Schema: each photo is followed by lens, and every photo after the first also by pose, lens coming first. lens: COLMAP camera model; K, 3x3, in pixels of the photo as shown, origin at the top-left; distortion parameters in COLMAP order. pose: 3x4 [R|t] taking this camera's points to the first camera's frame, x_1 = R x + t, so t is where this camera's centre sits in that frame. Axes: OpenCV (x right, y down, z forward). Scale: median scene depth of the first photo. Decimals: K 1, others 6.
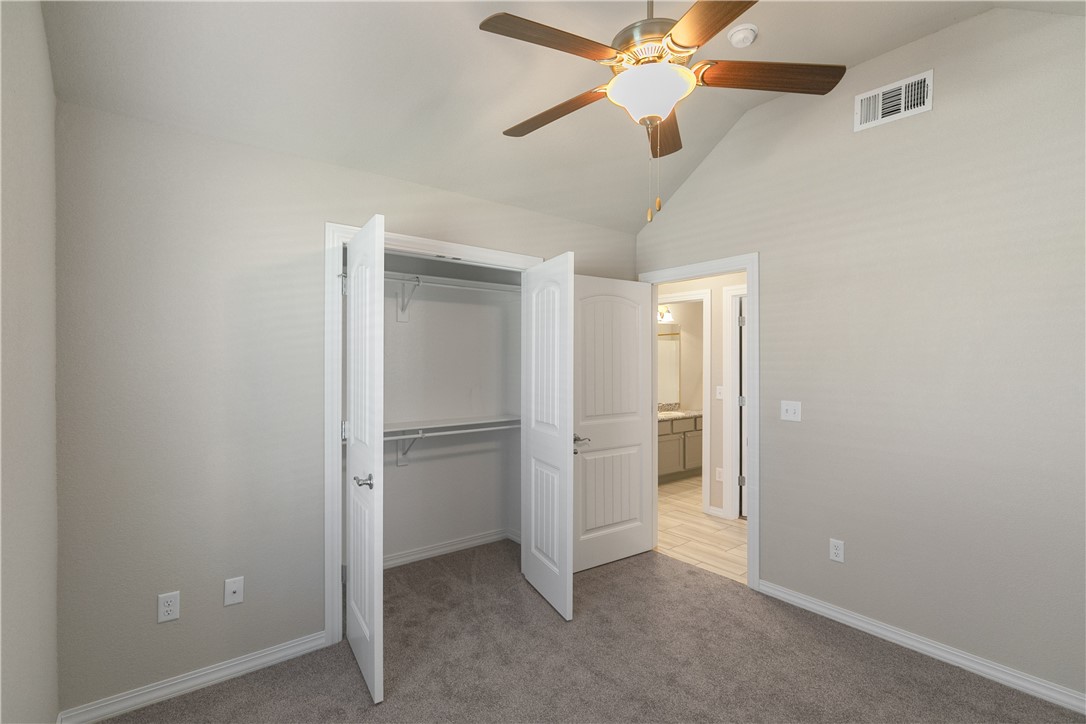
lens RADIAL K [[490.3, 0, 545.4], [0, 490.3, 347.5], [0, 0, 1]] dist [0.002196, 0.000576]
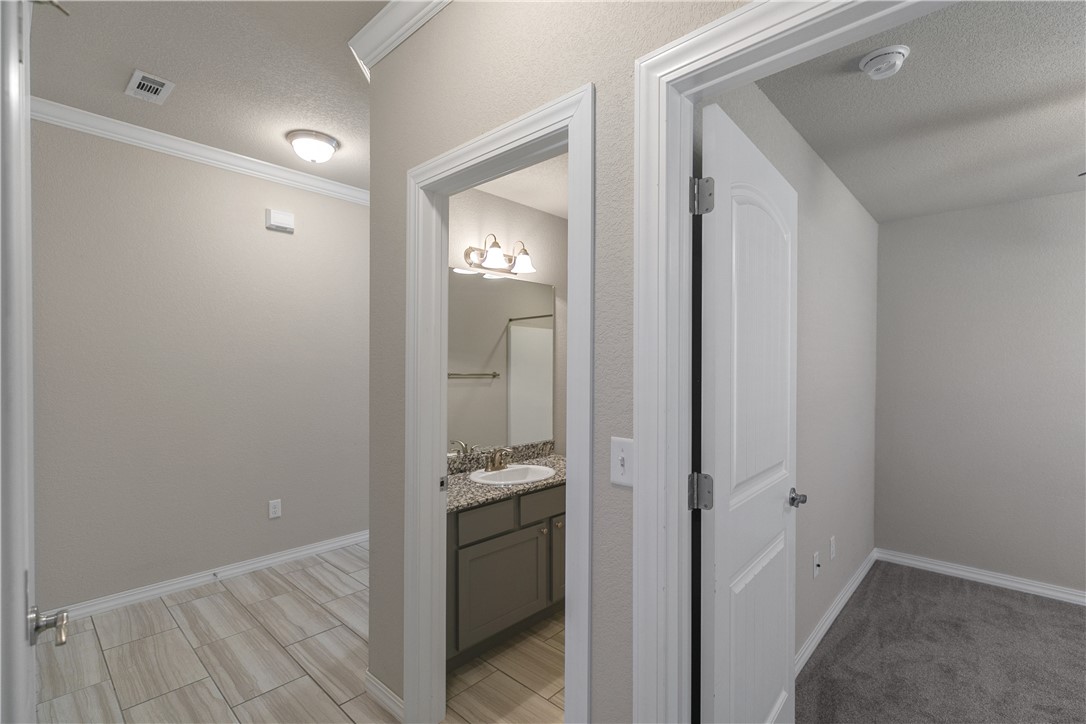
lens RADIAL K [[494.5, 0, 541.2], [0, 494.5, 348.5], [0, 0, 1]] dist [0.001972, 0.000553]
pose [[0.987784, 0.005765, 0.155722, 0.210498], [-0.004595, 0.999958, -0.007873, 0.025397], [-0.155761, 0.007061, 0.987770, 0.578008]]
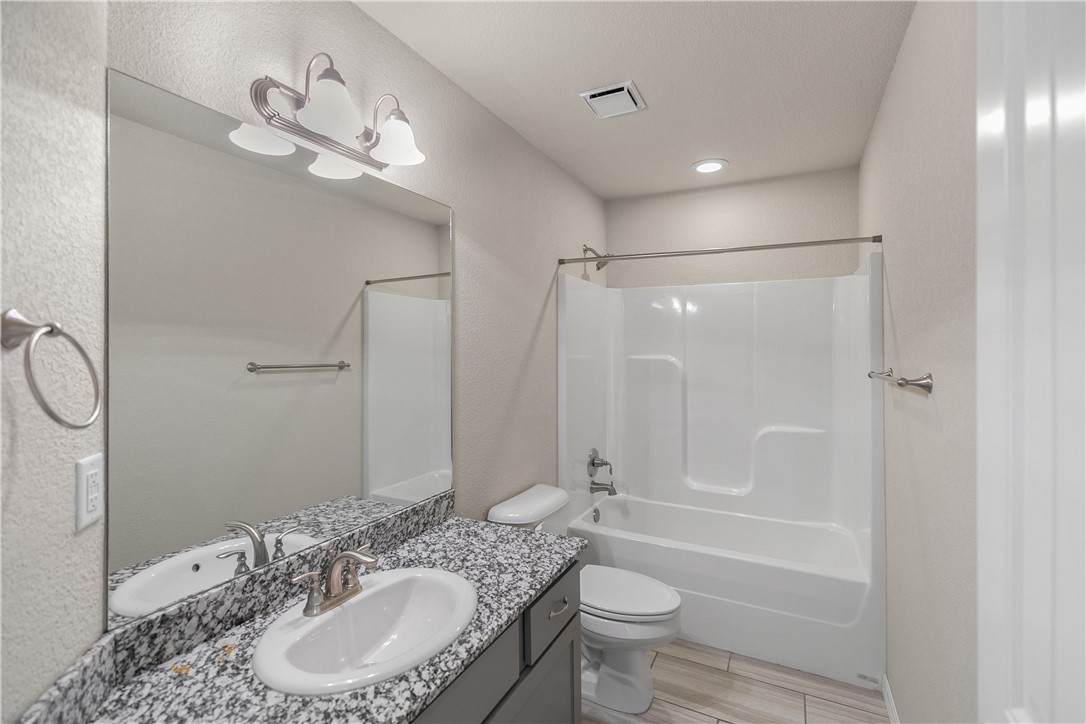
lens RADIAL K [[490.3, 0, 545.4], [0, 490.3, 347.5], [0, 0, 1]] dist [0.002196, 0.000576]
pose [[0.903212, 0.001141, 0.429194, 0.234888], [-0.012402, 0.999648, 0.023441, 0.029039], [-0.429016, -0.026495, 0.902908, 0.847309]]
